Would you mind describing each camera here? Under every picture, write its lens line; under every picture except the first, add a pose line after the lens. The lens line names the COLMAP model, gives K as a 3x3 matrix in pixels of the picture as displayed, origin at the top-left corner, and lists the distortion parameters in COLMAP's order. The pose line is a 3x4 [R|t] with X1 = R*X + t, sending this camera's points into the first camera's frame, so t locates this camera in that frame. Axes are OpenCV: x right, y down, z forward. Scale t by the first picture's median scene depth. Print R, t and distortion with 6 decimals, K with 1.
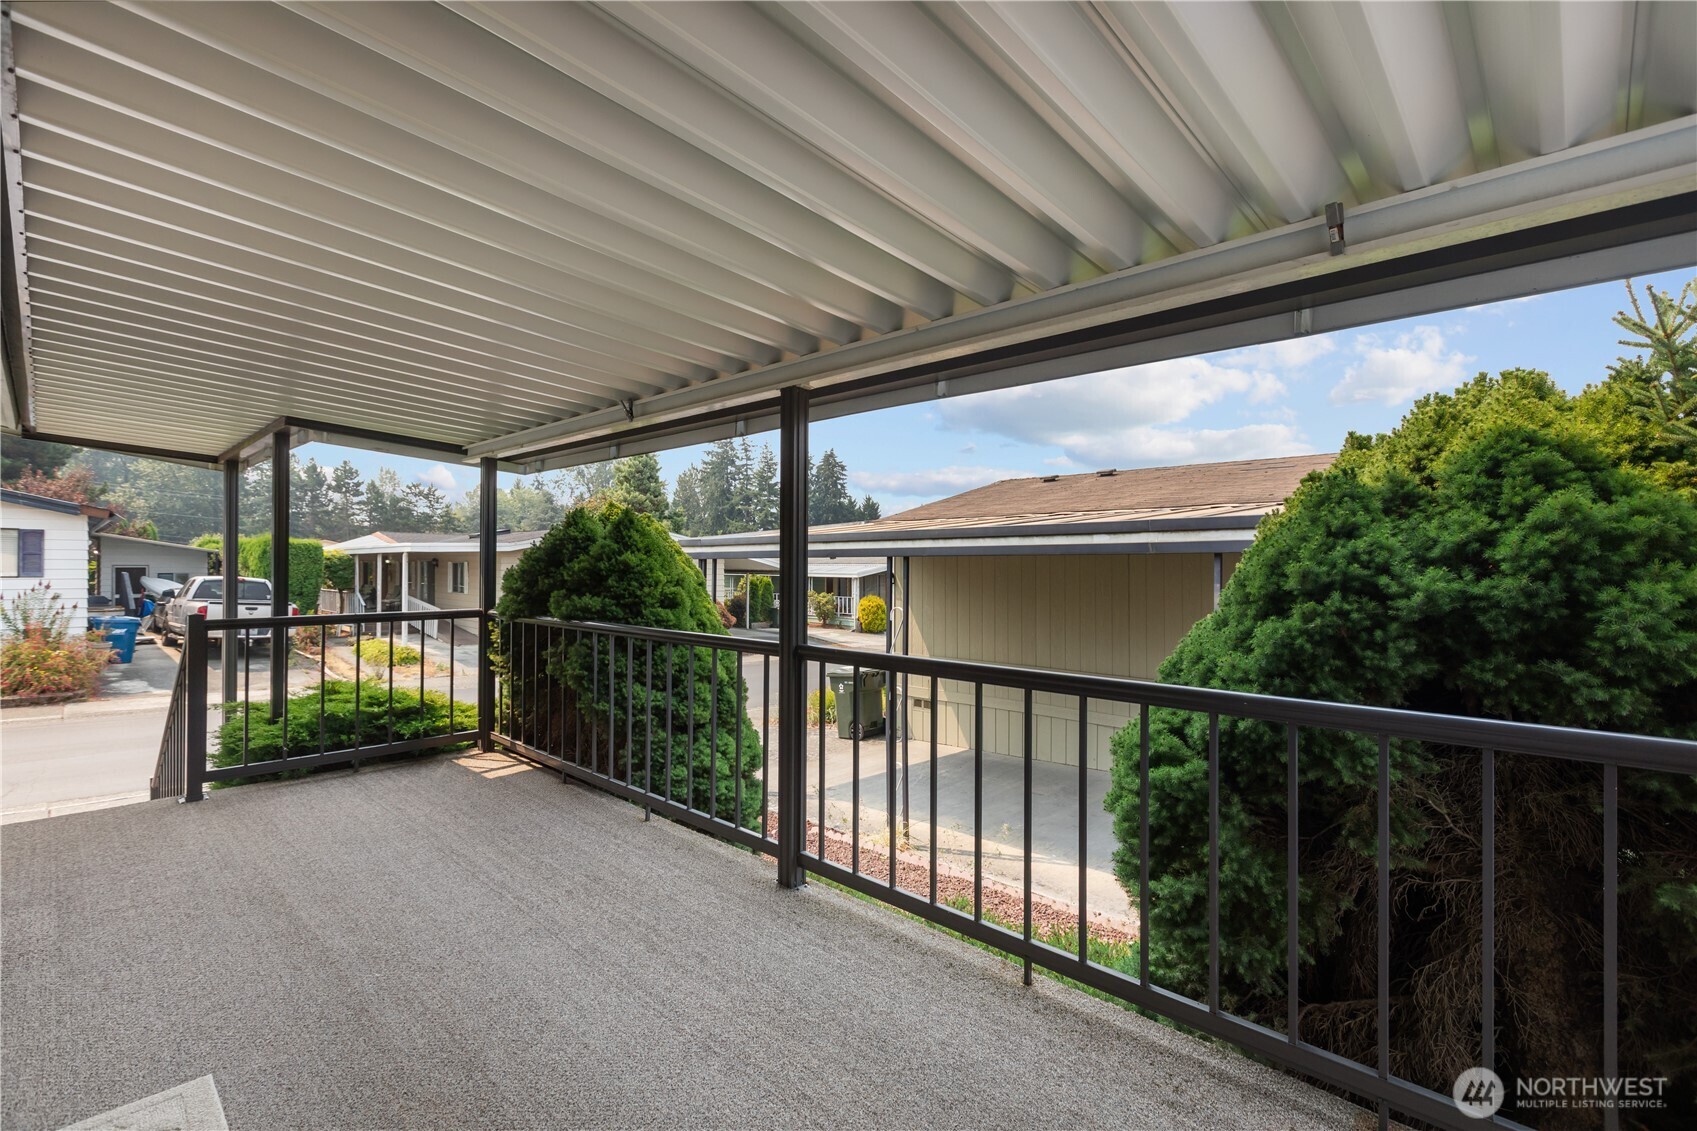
lens RADIAL K [[762.1, 0, 843.3], [0, 762.1, 557.2], [0, 0, 1]] dist [0.002406, 0.000363]
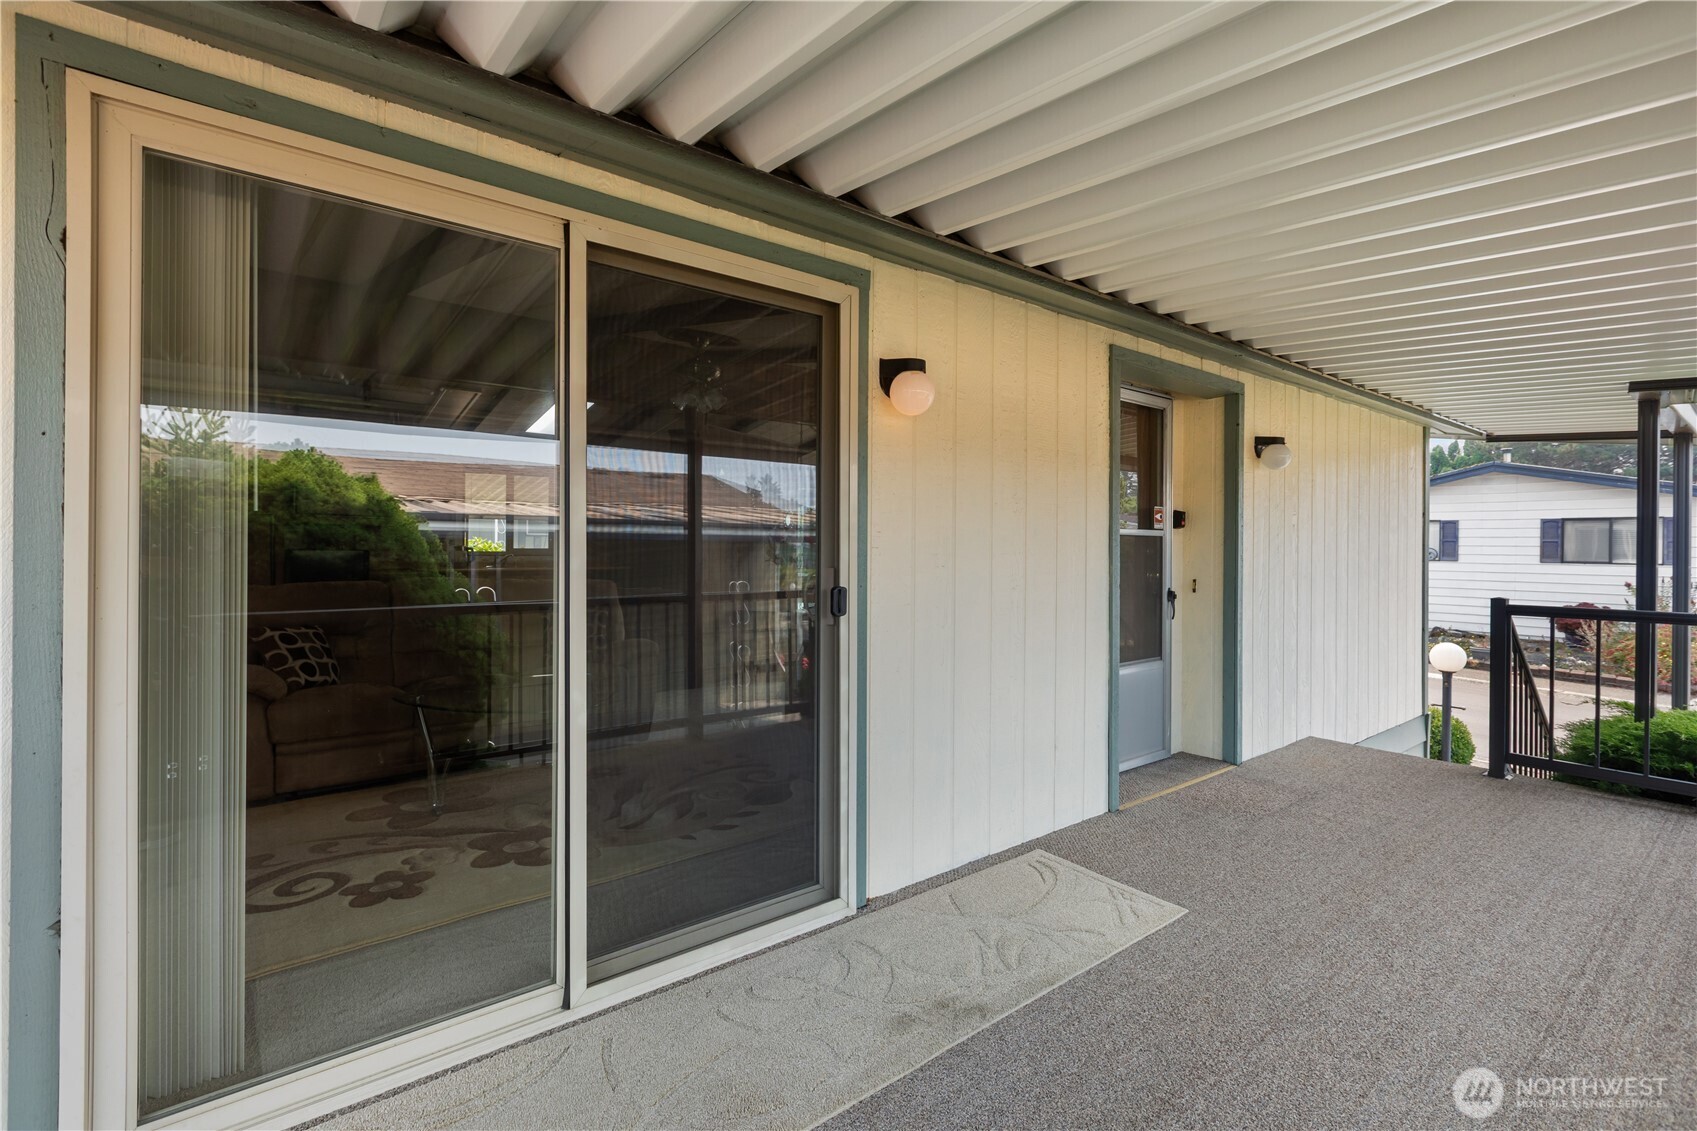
lens RADIAL K [[768.1, 0, 840.6], [0, 768.1, 546.6], [0, 0, 1]] dist [0.001328, 0.000815]
pose [[-0.136526, -0.005406, -0.990622, 0.374725], [0.005786, 0.999964, -0.006254, 0.008700], [0.990620, -0.006585, -0.136490, 0.321759]]
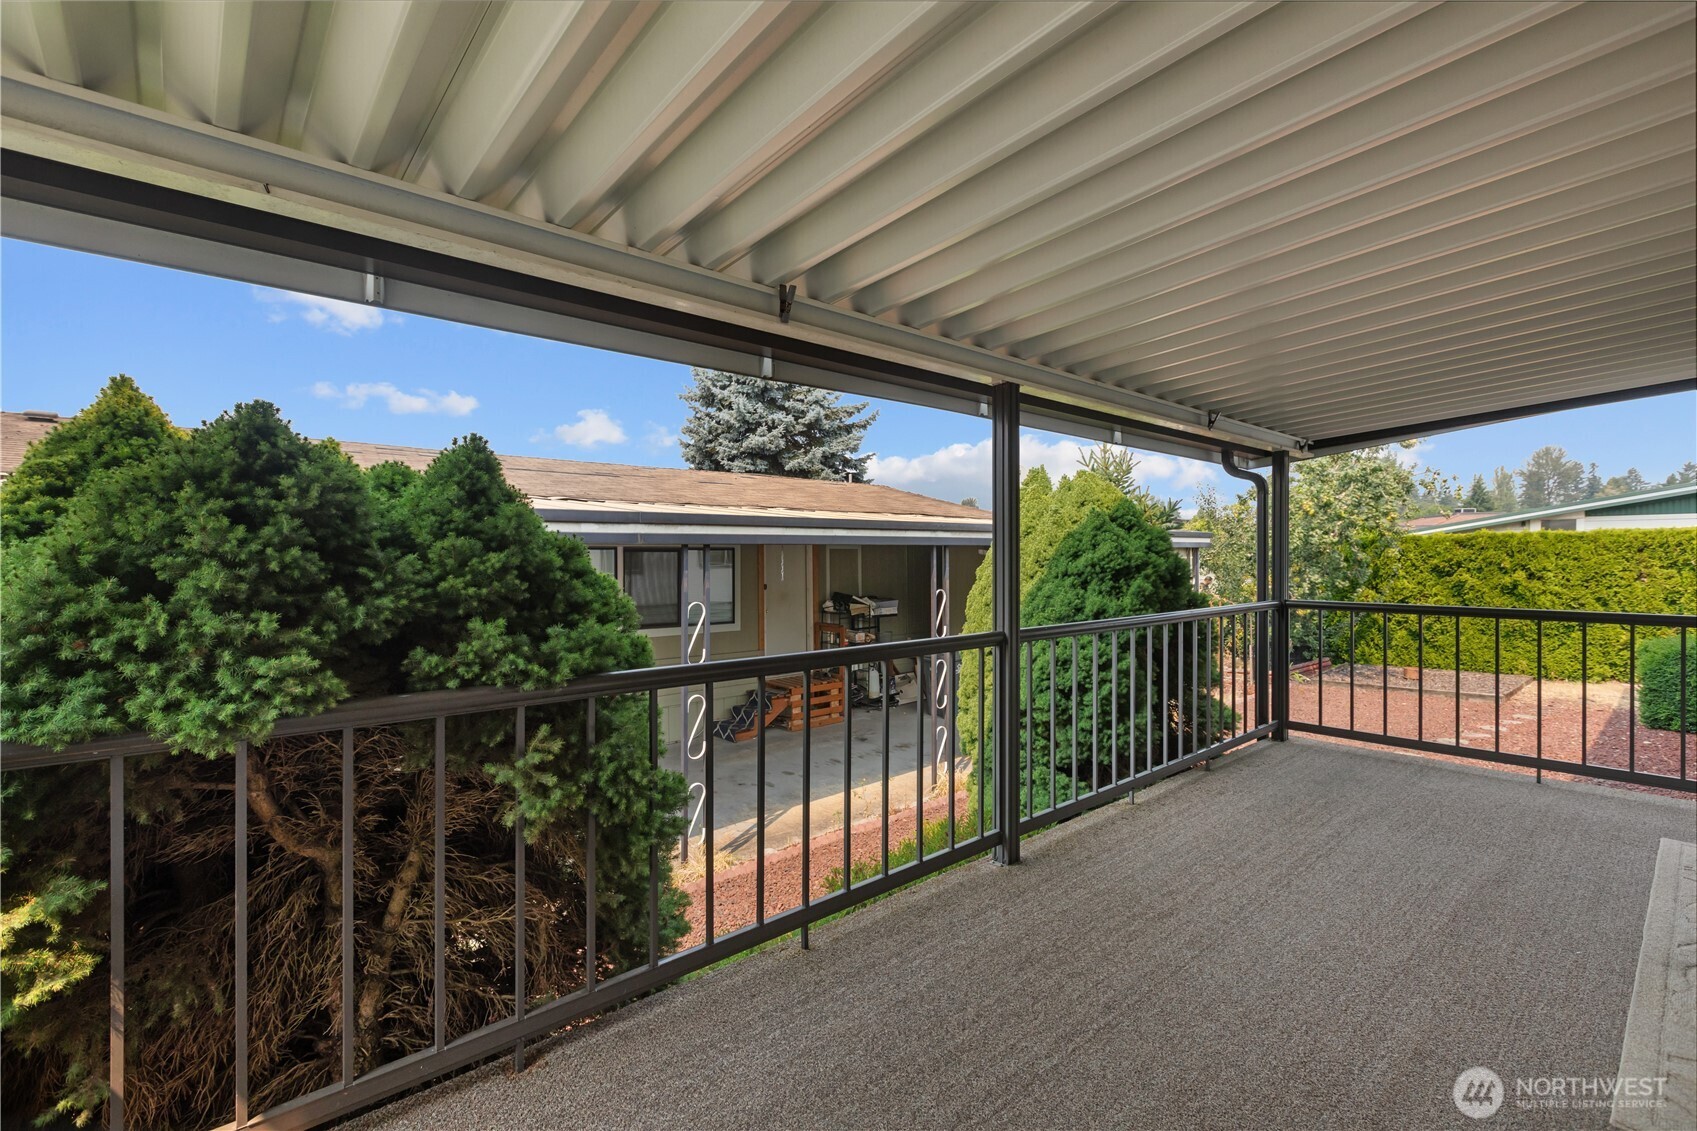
lens RADIAL K [[762.1, 0, 843.3], [0, 762.1, 557.2], [0, 0, 1]] dist [0.002406, 0.000363]
pose [[0.088312, -0.005820, 0.996076, -1.029826], [-0.004911, 0.999968, 0.006278, 0.007088], [-0.996081, -0.005446, 0.088281, 1.040603]]
